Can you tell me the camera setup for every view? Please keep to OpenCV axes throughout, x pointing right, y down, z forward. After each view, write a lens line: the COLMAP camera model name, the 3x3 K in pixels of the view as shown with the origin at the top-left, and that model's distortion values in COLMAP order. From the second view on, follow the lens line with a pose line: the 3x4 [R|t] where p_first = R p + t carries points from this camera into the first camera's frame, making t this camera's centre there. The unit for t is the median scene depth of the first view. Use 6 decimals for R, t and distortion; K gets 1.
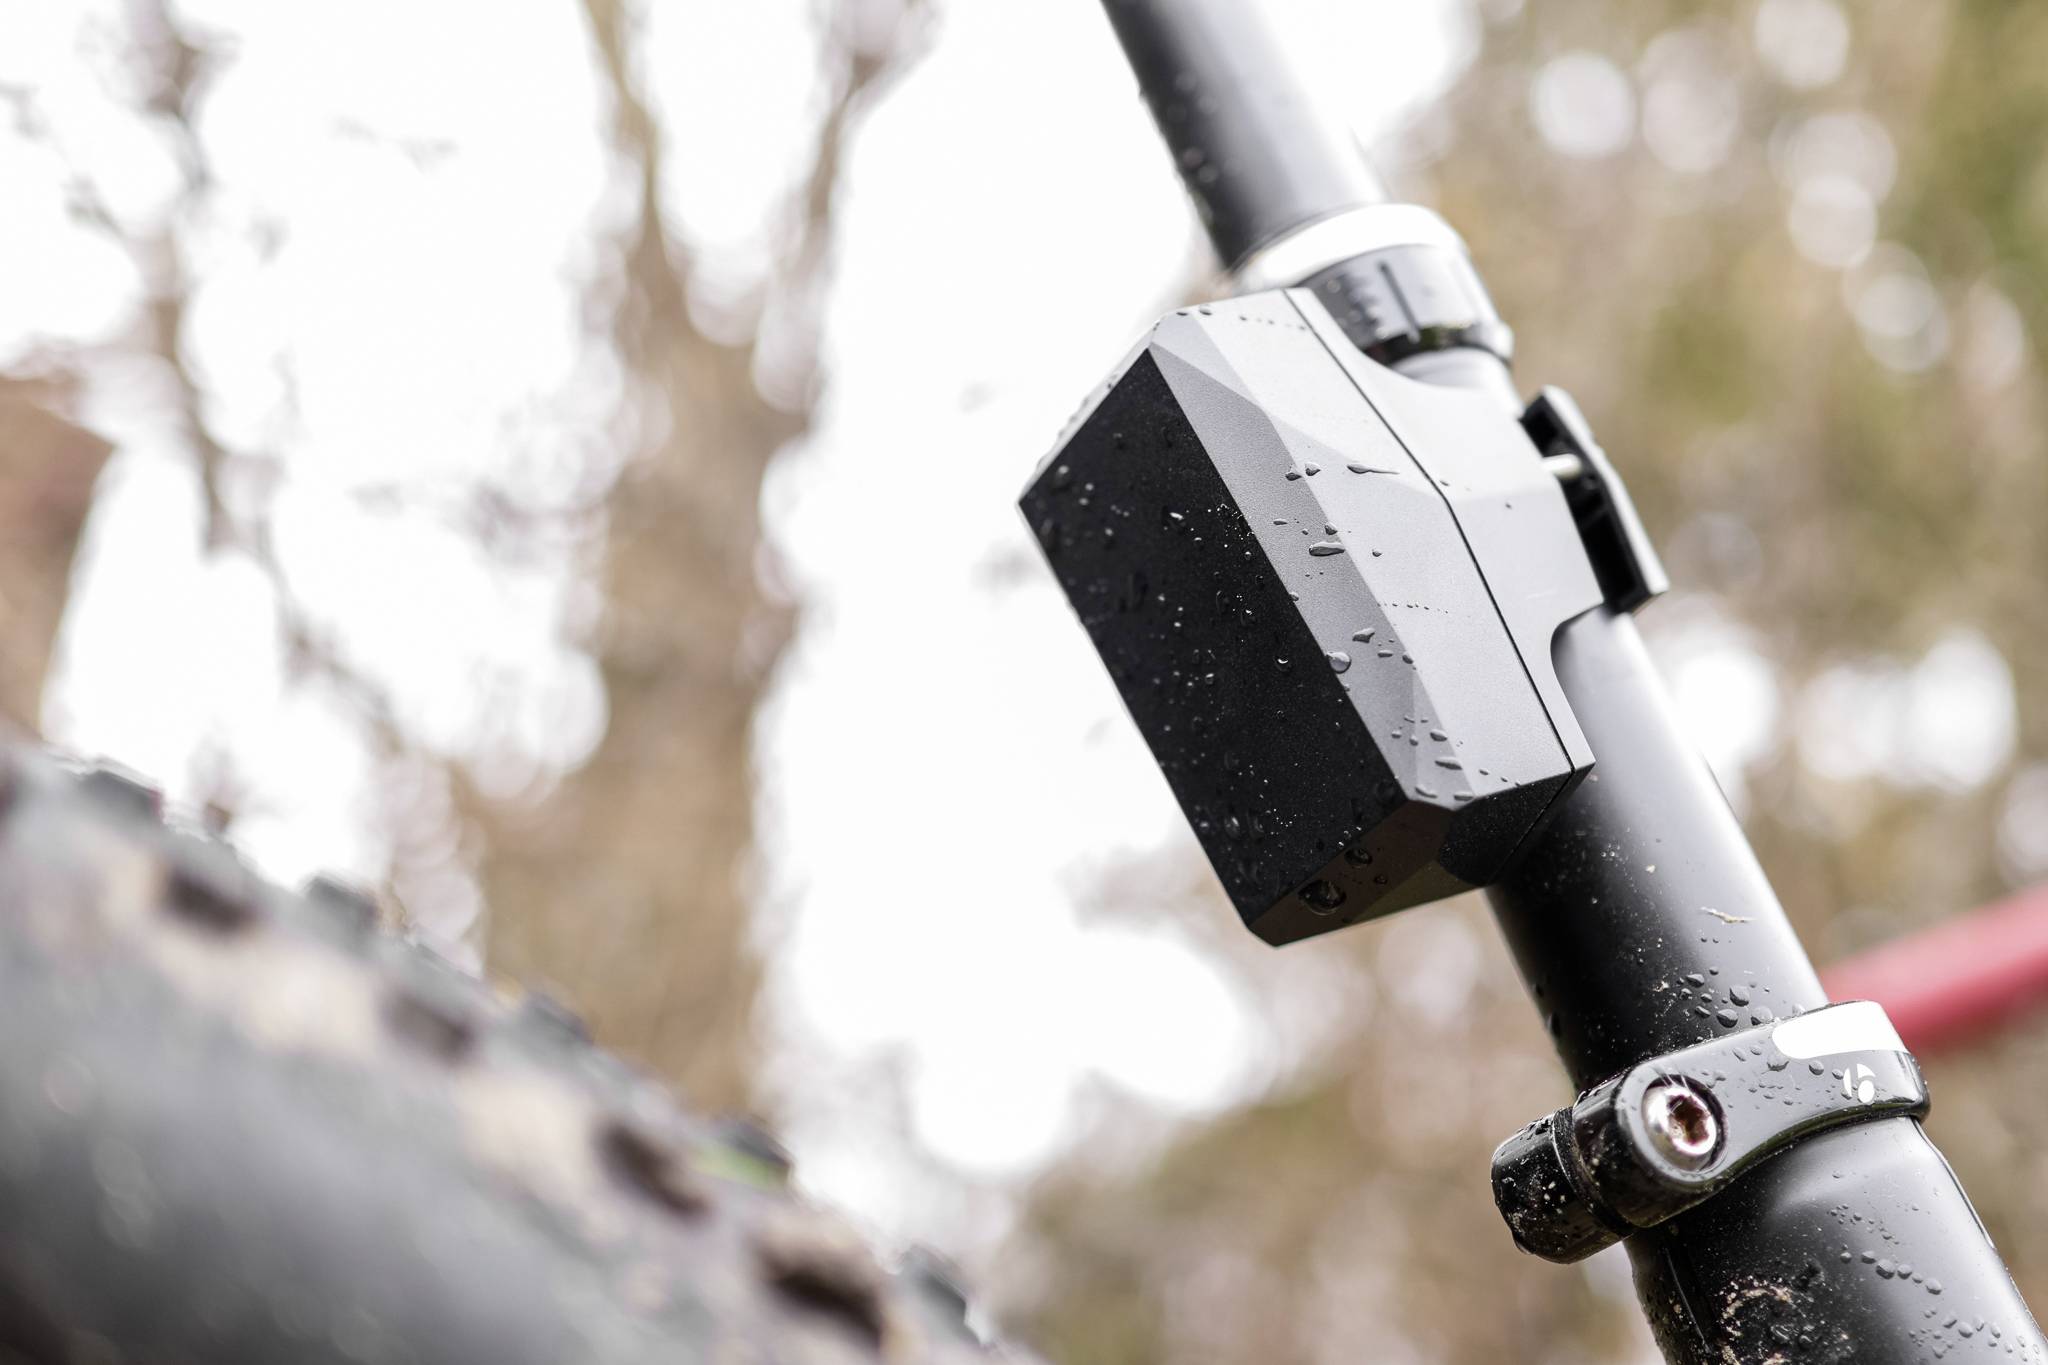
lens RADIAL K [[2380.9, 0, 1028.8], [0, 2380.9, 686.0], [0, 0, 1]] dist [0.011919, 0.000000]
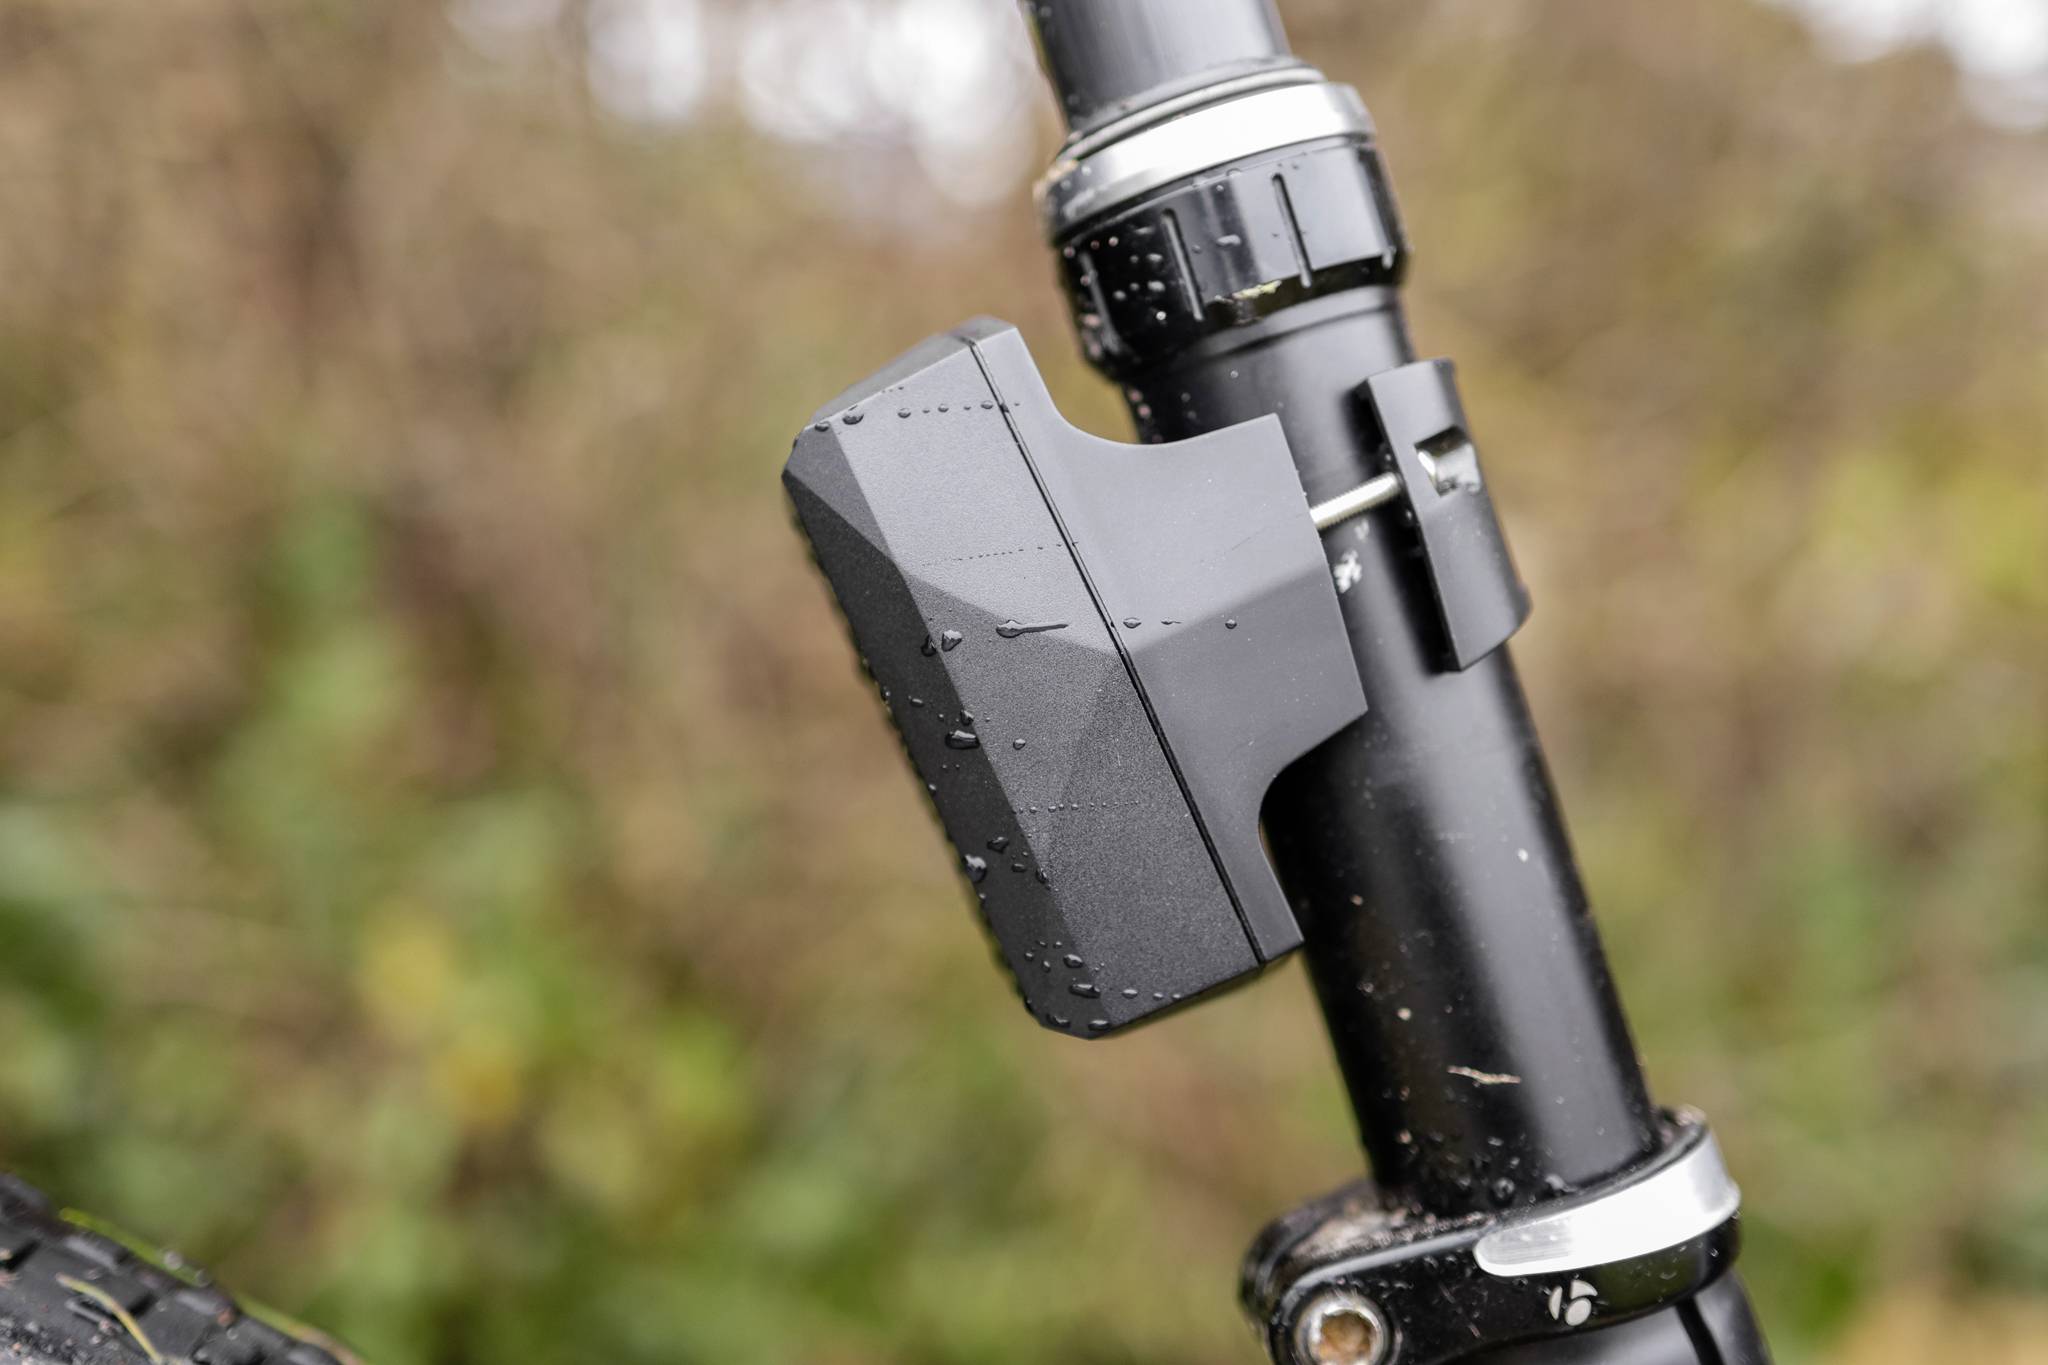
lens RADIAL K [[2380.9, 0, 1016.5], [0, 2380.9, 680.5], [0, 0, 1]] dist [0.011919, 0.000000]
pose [[0.906248, 0.079357, -0.415231, 0.510109], [0.159010, 0.846106, 0.508744, -0.524736], [0.391702, -0.527074, 0.754163, 0.353745]]
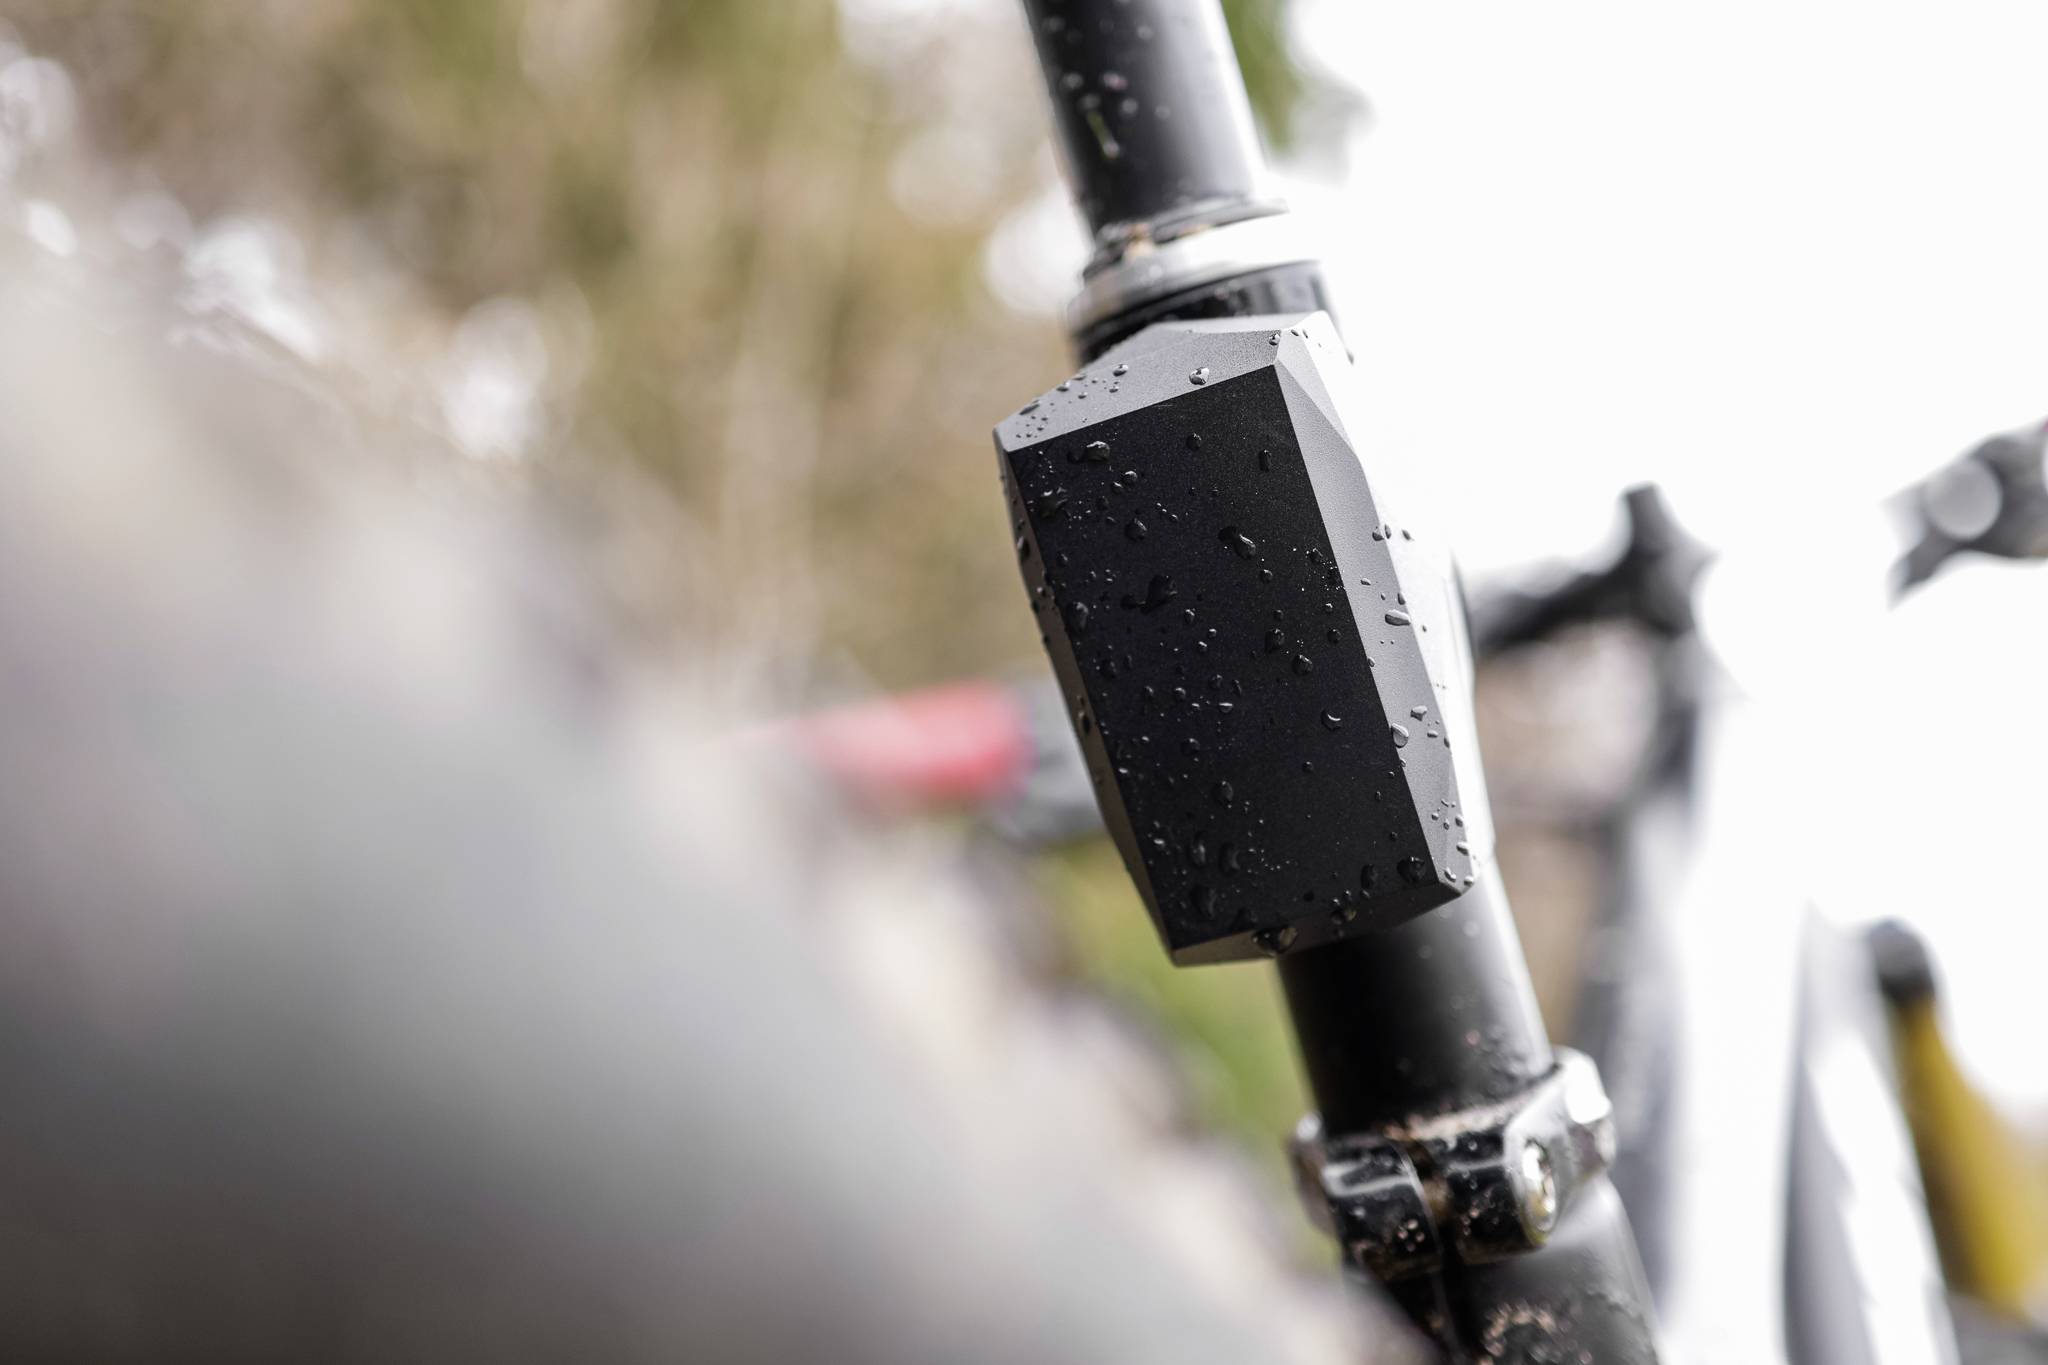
lens RADIAL K [[2380.9, 0, 1023.0], [0, 2380.9, 690.3], [0, 0, 1]] dist [0.011919, 0.000000]
pose [[0.772512, 0.139817, 0.619416, -0.618837], [-0.239522, 0.967563, 0.080322, -0.071179], [-0.588094, -0.210413, 0.780943, 0.300527]]
